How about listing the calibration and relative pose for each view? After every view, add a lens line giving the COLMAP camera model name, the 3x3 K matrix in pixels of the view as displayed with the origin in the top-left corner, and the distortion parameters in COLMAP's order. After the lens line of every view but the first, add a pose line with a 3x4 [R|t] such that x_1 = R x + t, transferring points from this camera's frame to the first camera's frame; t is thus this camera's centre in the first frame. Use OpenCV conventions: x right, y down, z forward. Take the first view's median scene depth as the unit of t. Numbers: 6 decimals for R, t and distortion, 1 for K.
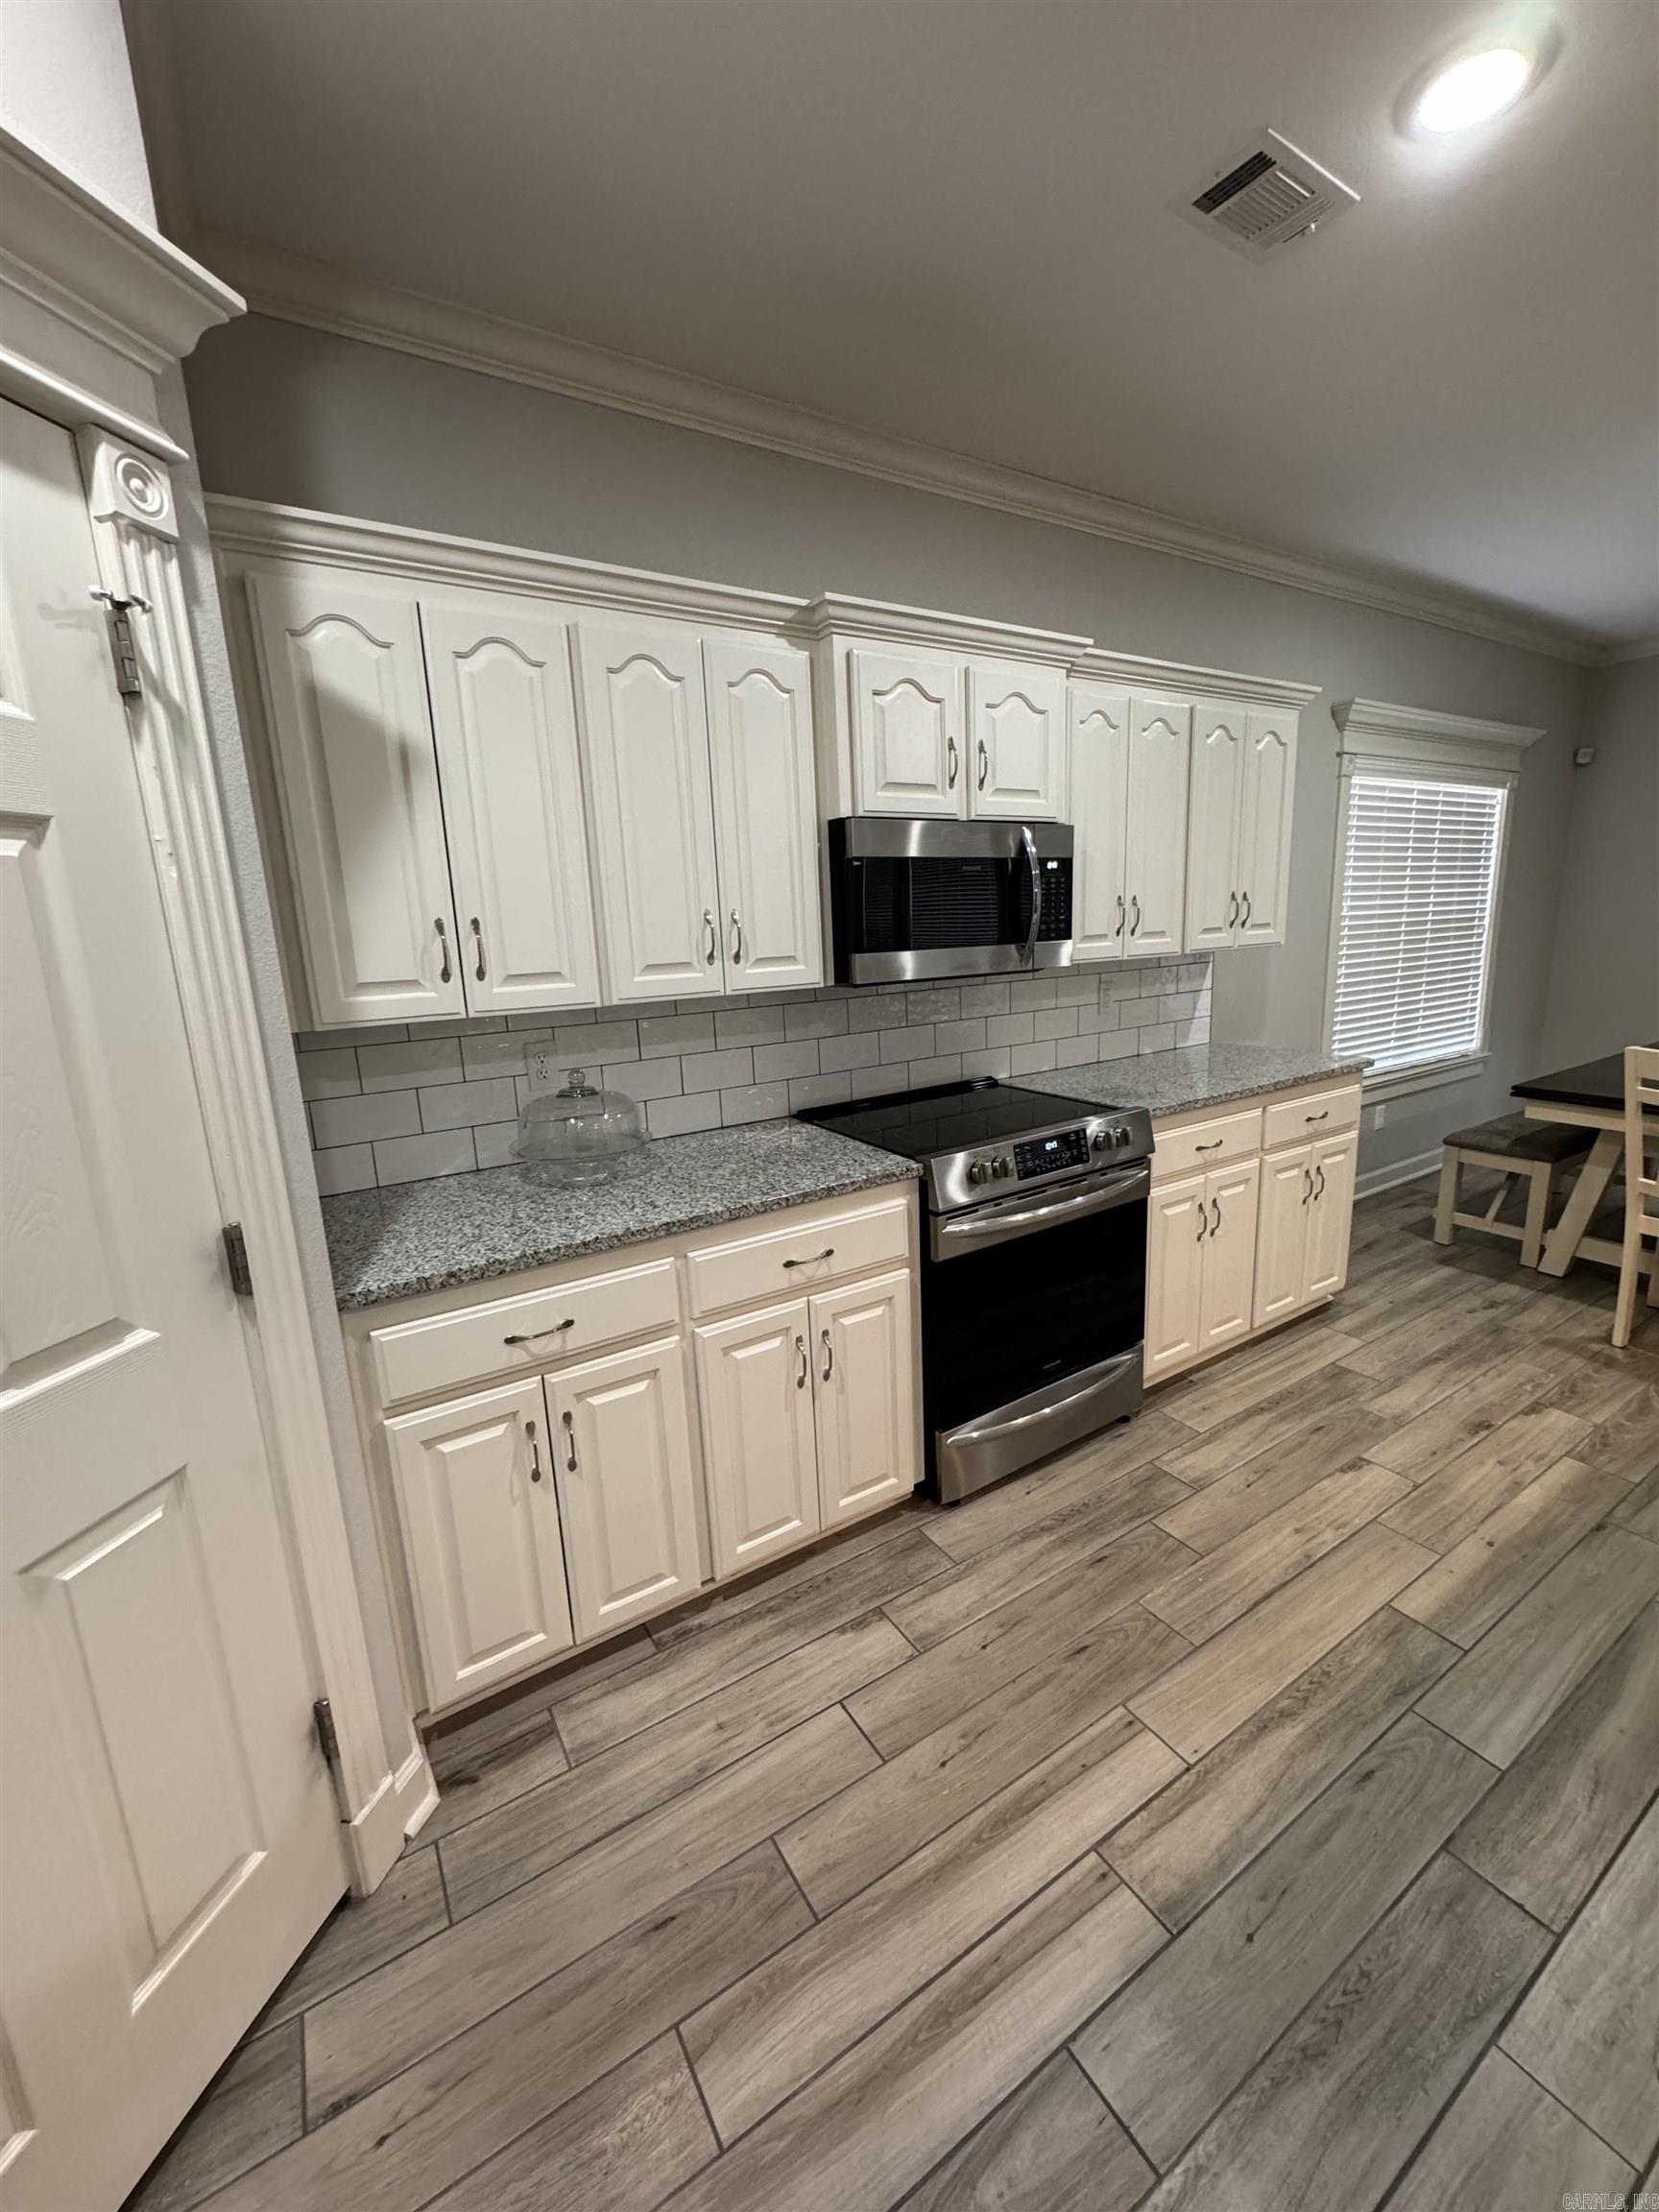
lens RADIAL K [[884.1, 0, 830.3], [0, 884.1, 1099.9], [0, 0, 1]] dist [-0.003168, 0.000950]
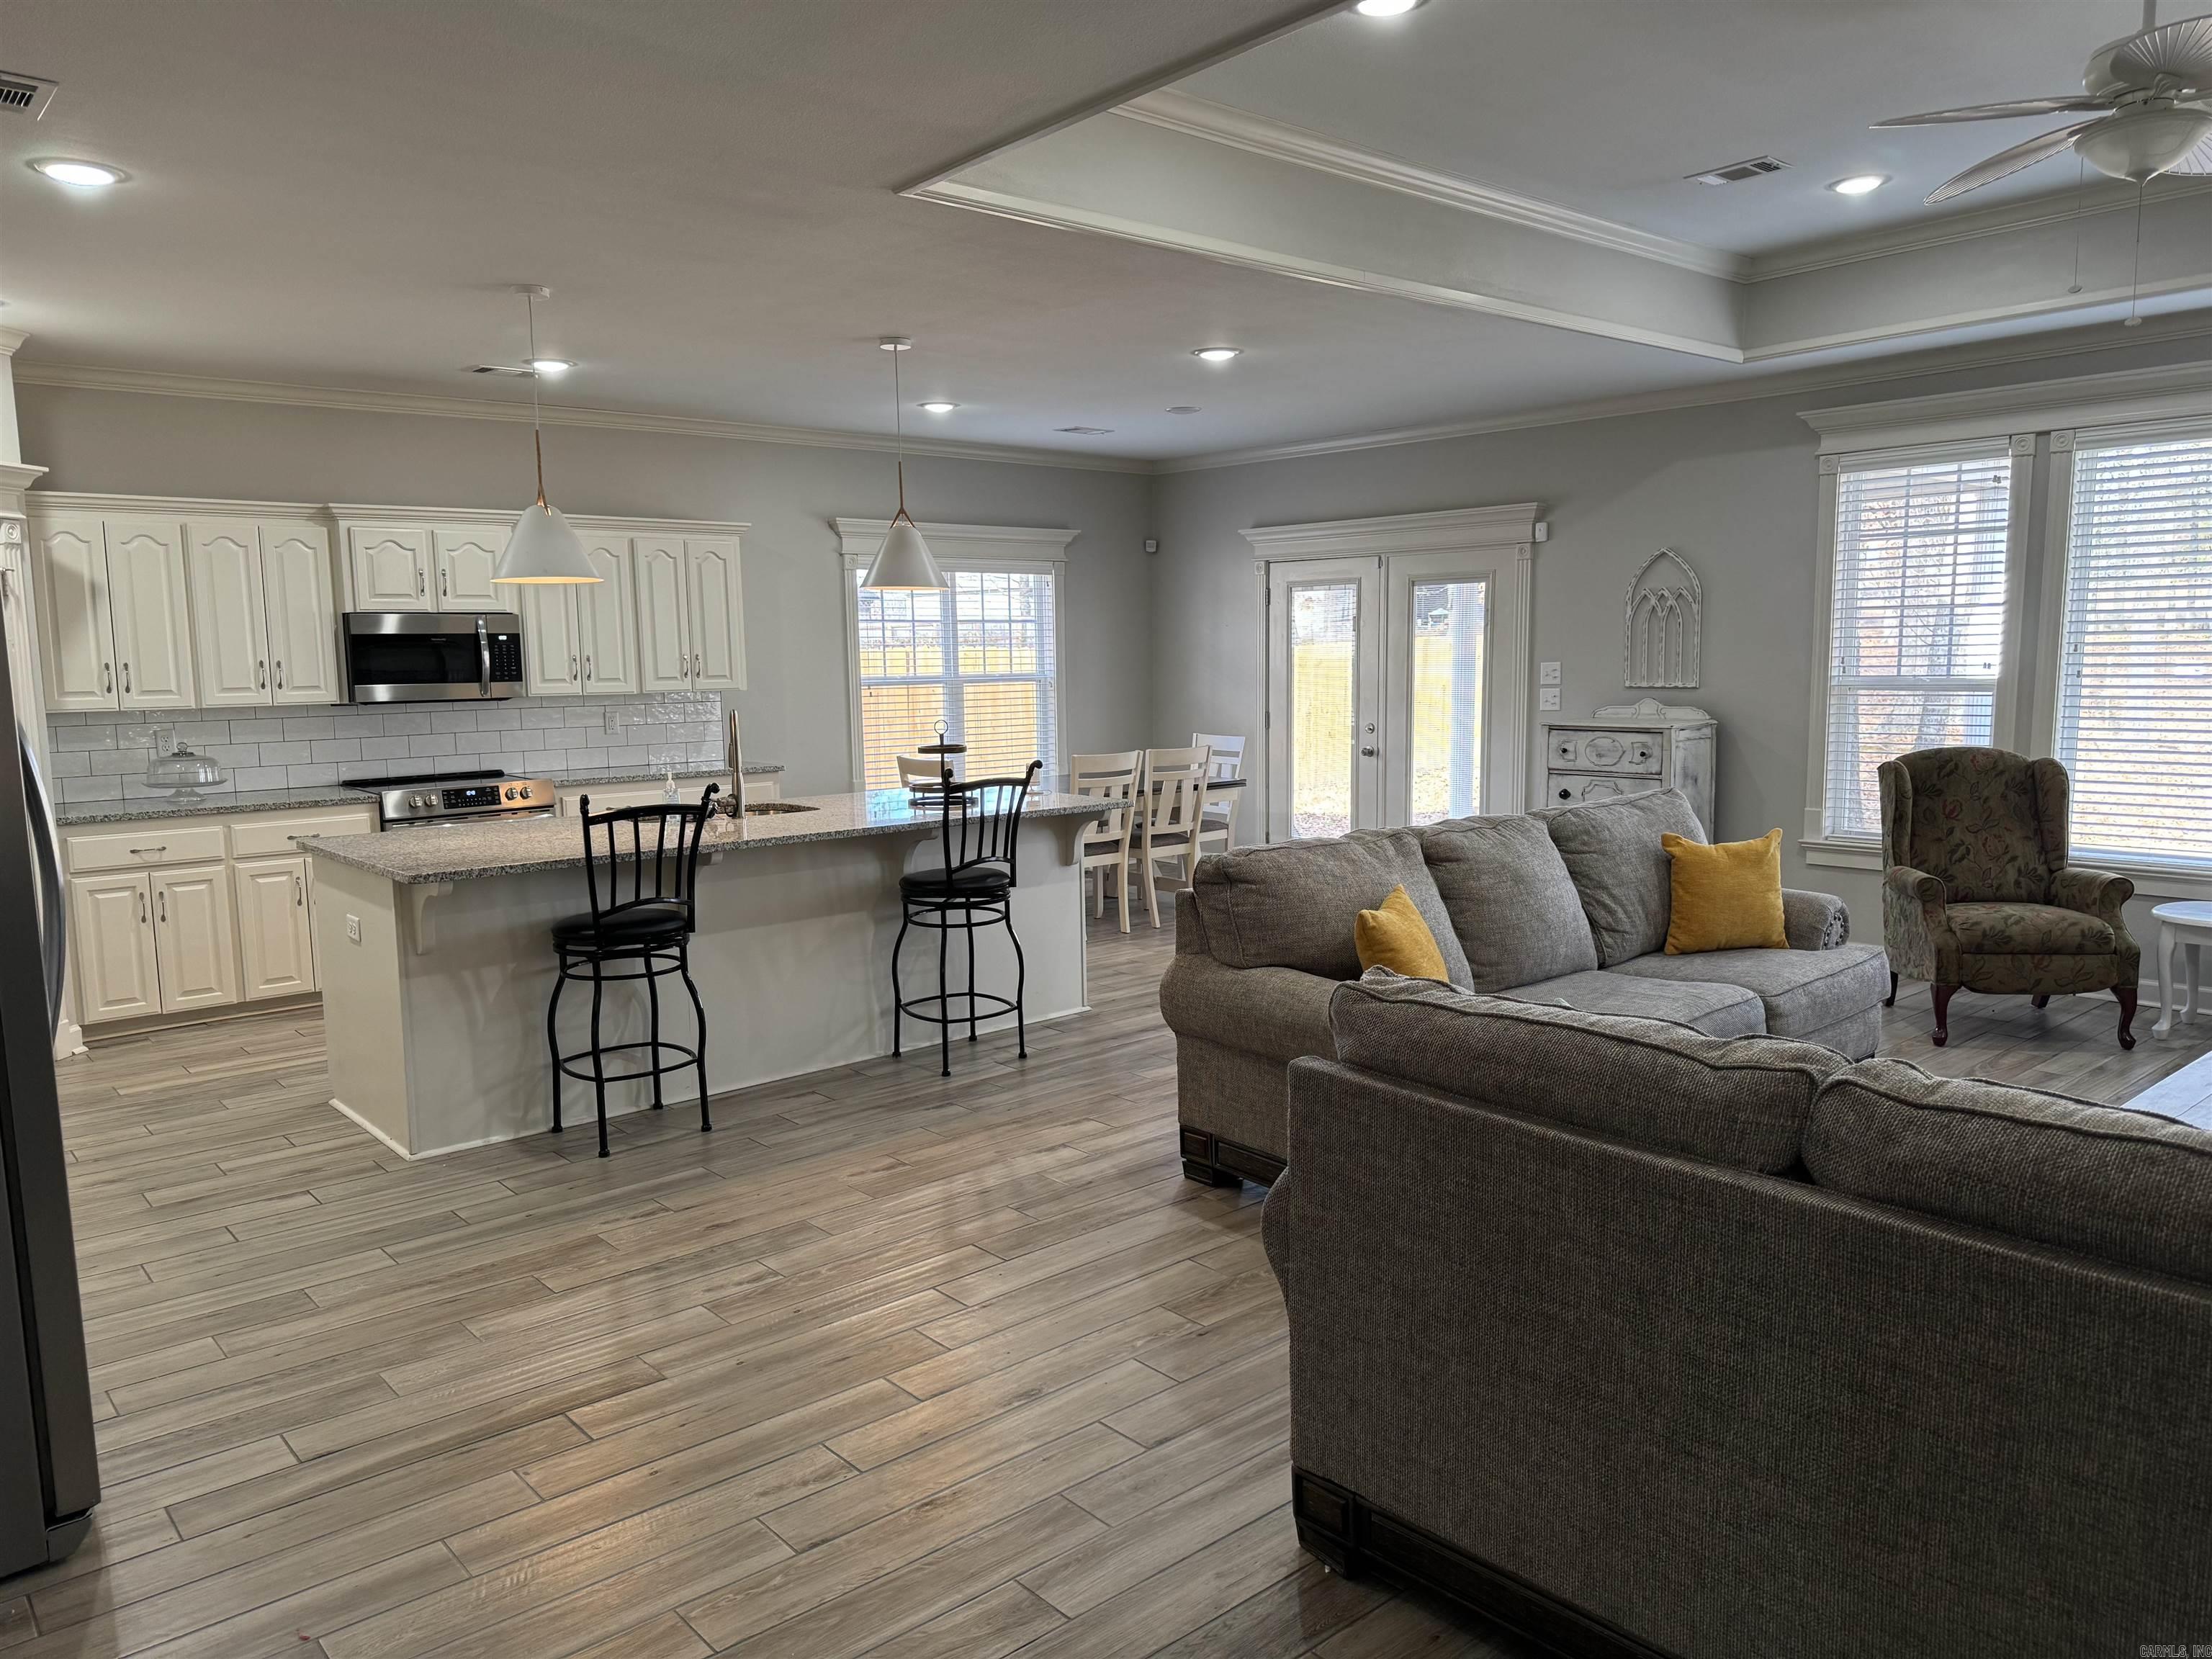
lens RADIAL K [[1544.6, 0, 1107.0], [0, 1544.6, 840.1], [0, 0, 1]] dist [0.056479, -0.071680]
pose [[0.987979, 0.006601, 0.154447, 1.117754], [0.005682, 0.996862, -0.078957, 0.436873], [-0.154484, 0.078885, 0.984841, -2.502885]]
